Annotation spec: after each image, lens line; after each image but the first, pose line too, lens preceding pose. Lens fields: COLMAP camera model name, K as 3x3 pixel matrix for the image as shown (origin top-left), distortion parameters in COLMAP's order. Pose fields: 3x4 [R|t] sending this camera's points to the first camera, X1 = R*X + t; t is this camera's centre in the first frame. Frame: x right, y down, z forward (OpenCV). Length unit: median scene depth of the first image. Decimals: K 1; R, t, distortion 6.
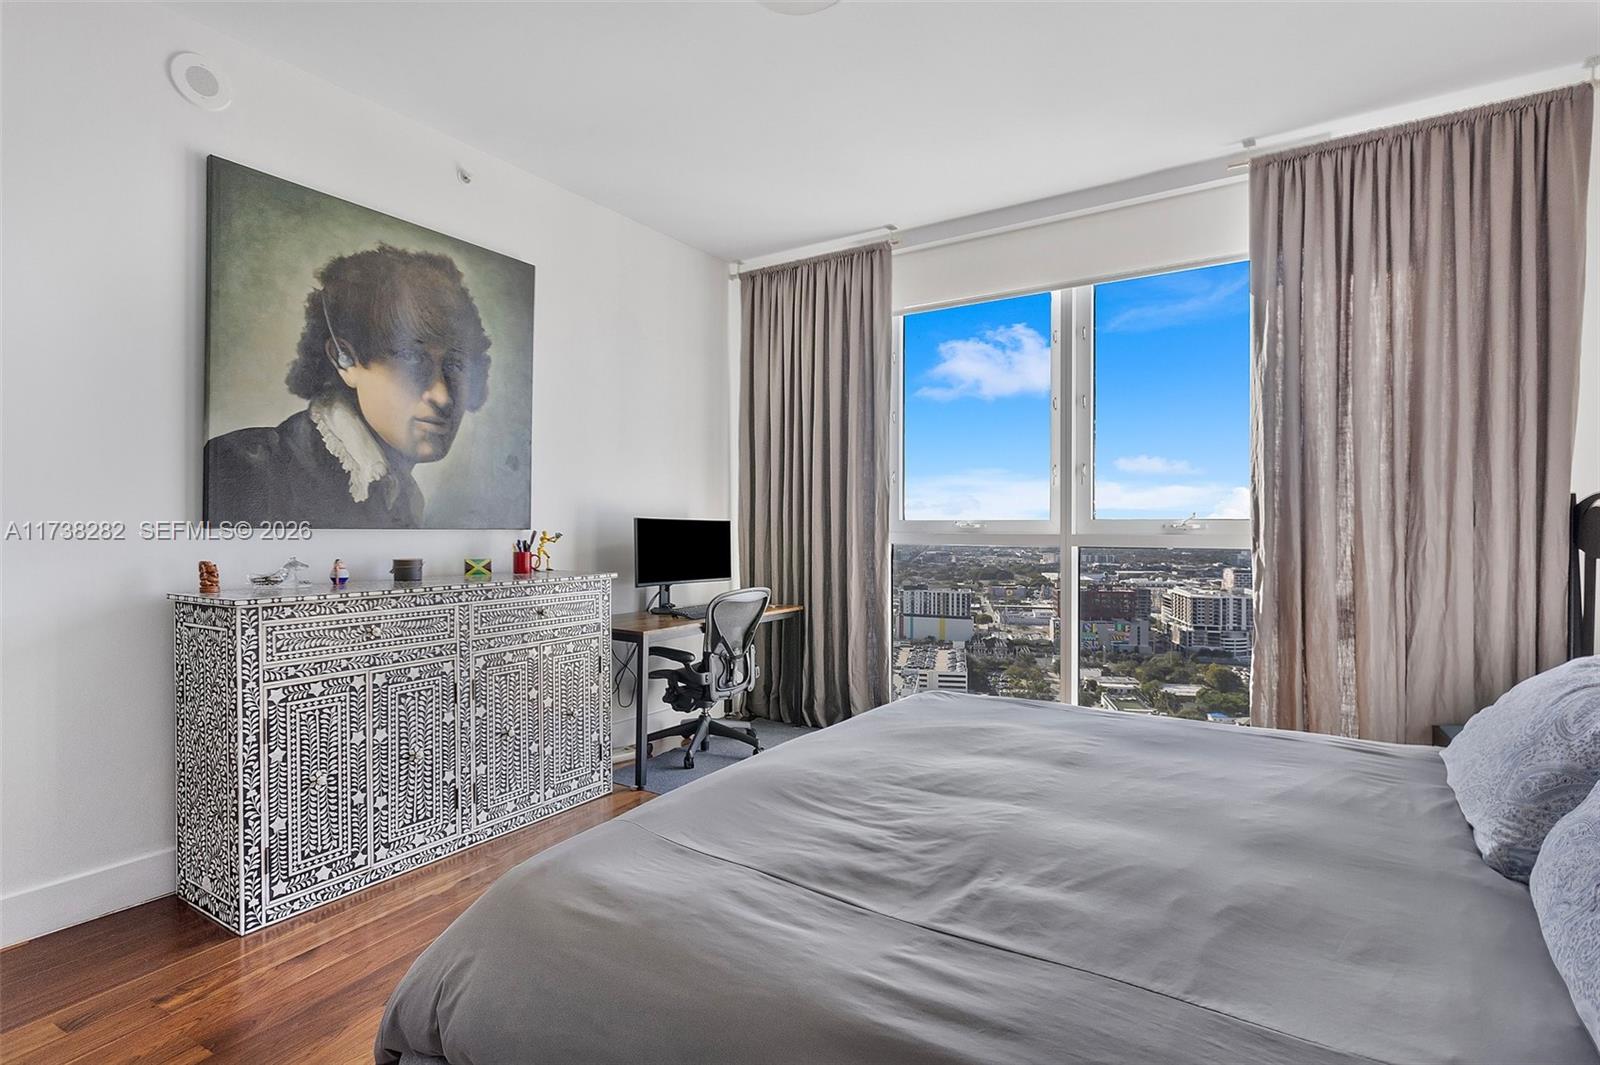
lens RADIAL K [[778.2, 0, 796.1], [0, 778.2, 531.0], [0, 0, 1]] dist [-0.000308, -0.000027]
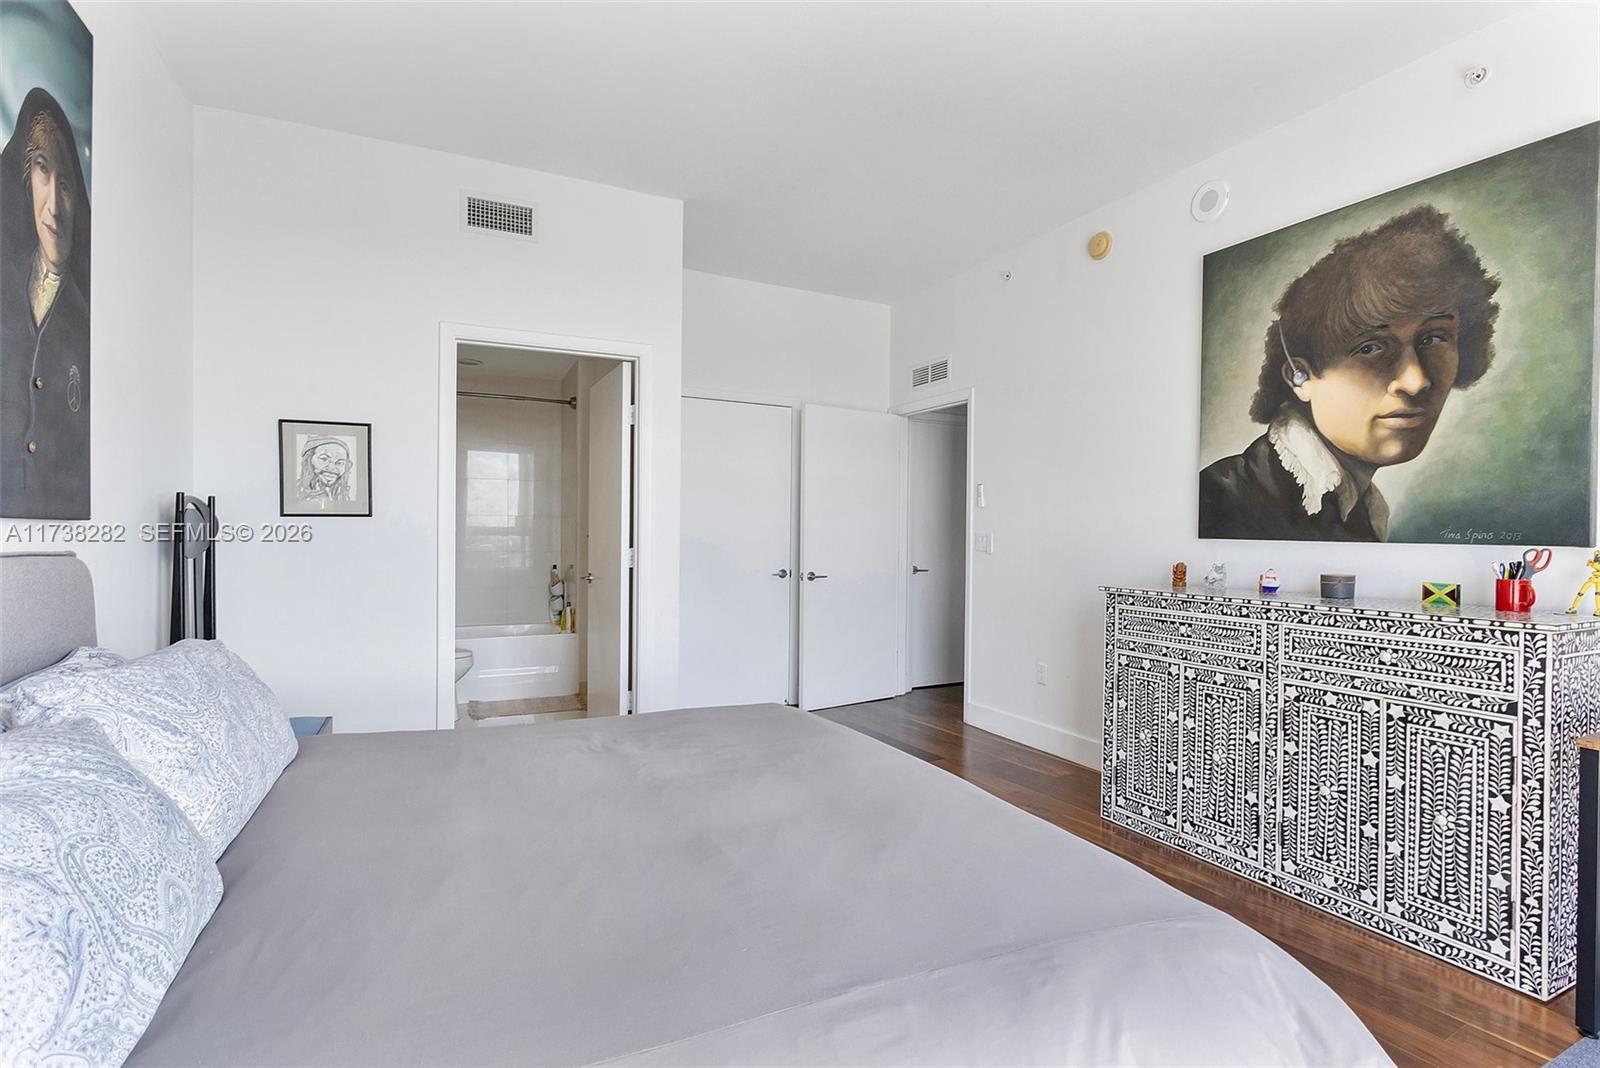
lens RADIAL K [[778.2, 0, 796.1], [0, 778.2, 532.5], [0, 0, 1]] dist [-0.000308, -0.000027]
pose [[-0.513248, -0.002959, -0.858235, 0.639699], [-0.014920, 0.999874, 0.005475, -0.009920], [0.858111, 0.015614, -0.513227, 0.954033]]
